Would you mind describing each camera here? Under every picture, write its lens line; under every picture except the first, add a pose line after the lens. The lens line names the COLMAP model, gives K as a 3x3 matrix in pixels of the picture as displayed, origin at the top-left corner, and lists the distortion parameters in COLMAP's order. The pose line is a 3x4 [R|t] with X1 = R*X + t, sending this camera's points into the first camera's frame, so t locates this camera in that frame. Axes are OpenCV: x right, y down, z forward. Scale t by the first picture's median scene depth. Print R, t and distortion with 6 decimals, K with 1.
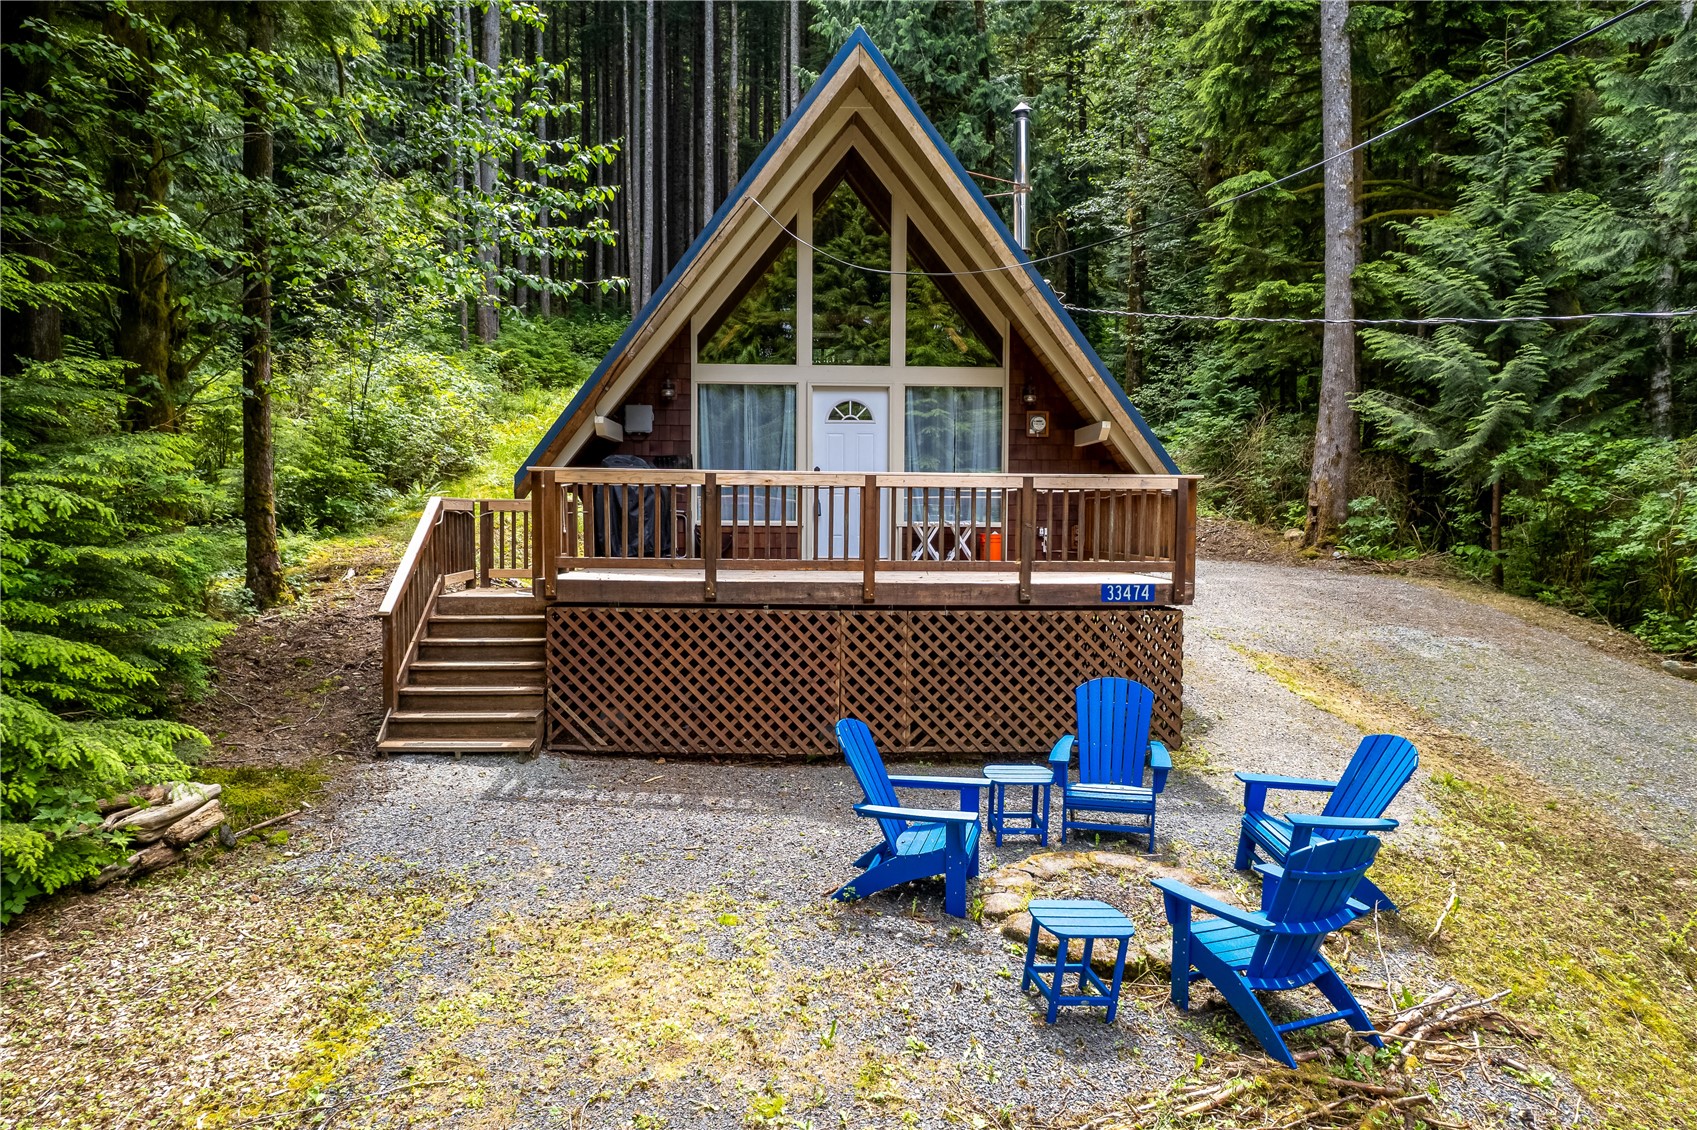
lens RADIAL K [[1066.0, 0, 854.9], [0, 1066.0, 567.7], [0, 0, 1]] dist [-0.033103, 0.008011]
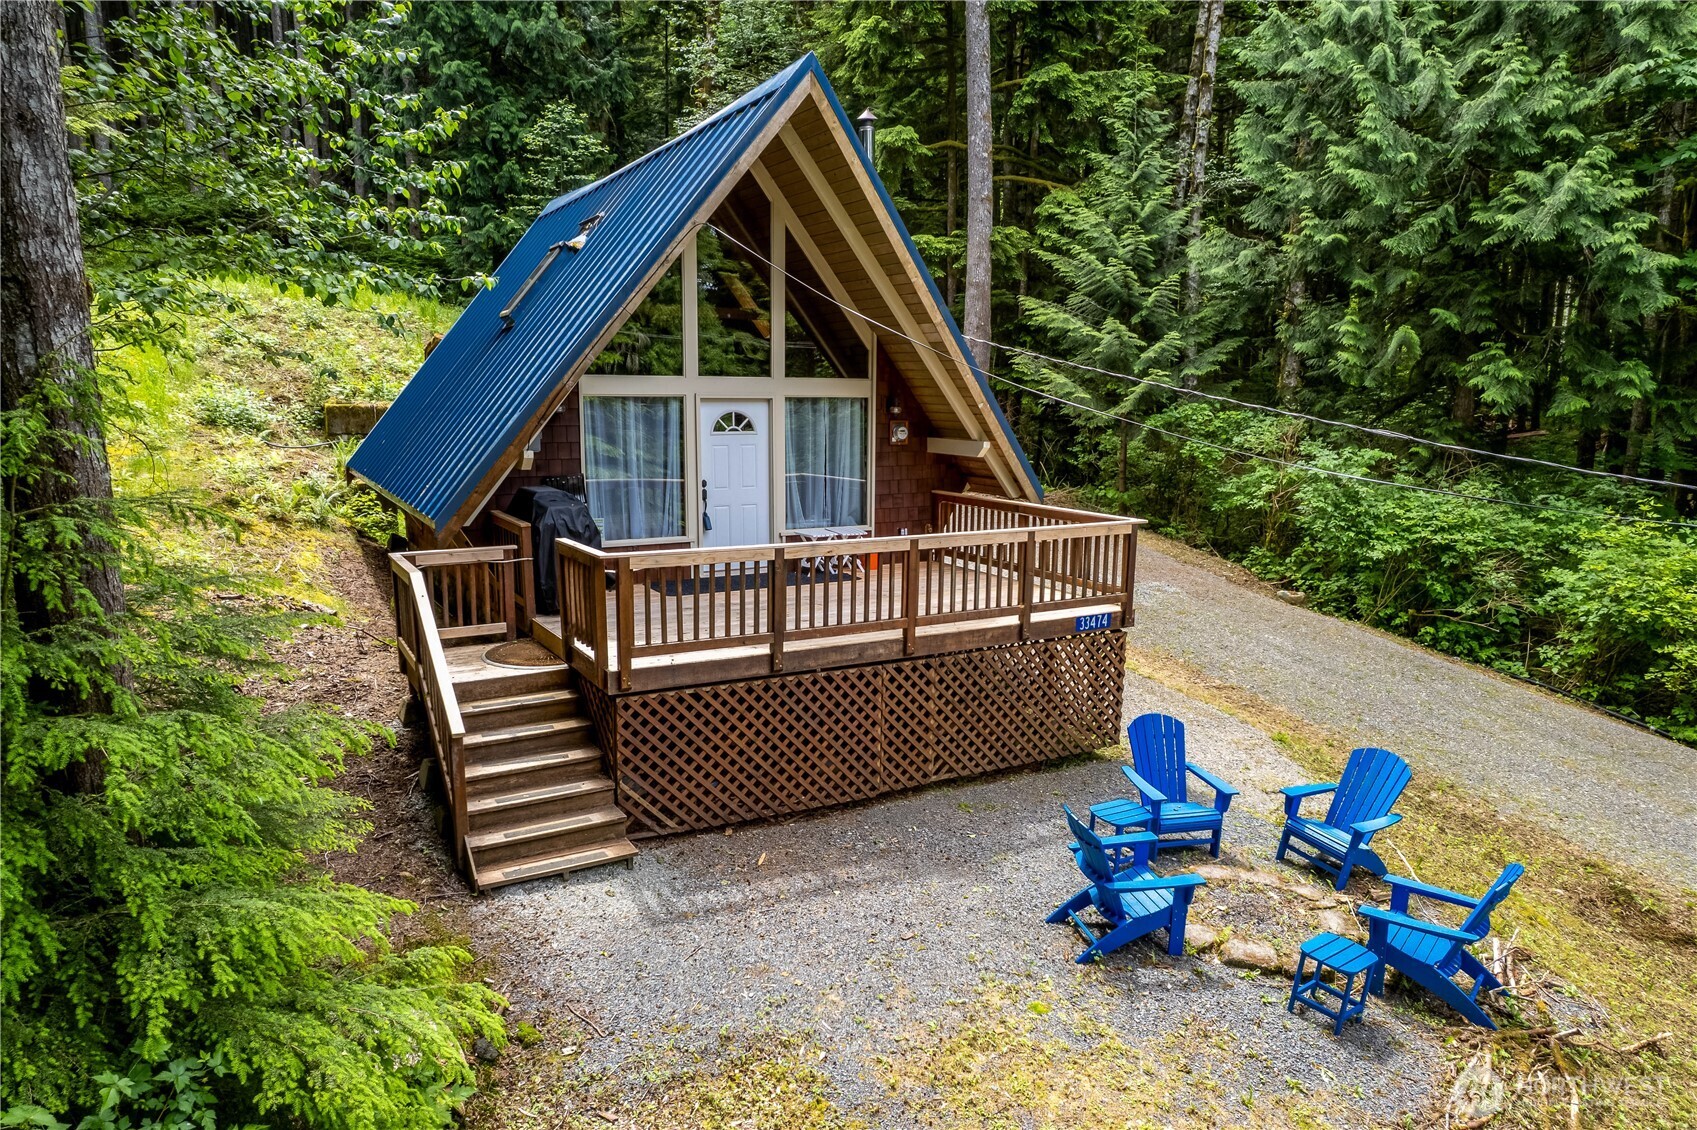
lens RADIAL K [[1066.0, 0, 863.2], [0, 1066.0, 567.2], [0, 0, 1]] dist [-0.033103, 0.008011]
pose [[0.891569, -0.070887, 0.447302, -0.498824], [0.019238, 0.992711, 0.118976, -0.183286], [-0.452475, -0.097470, 0.886434, 0.073752]]
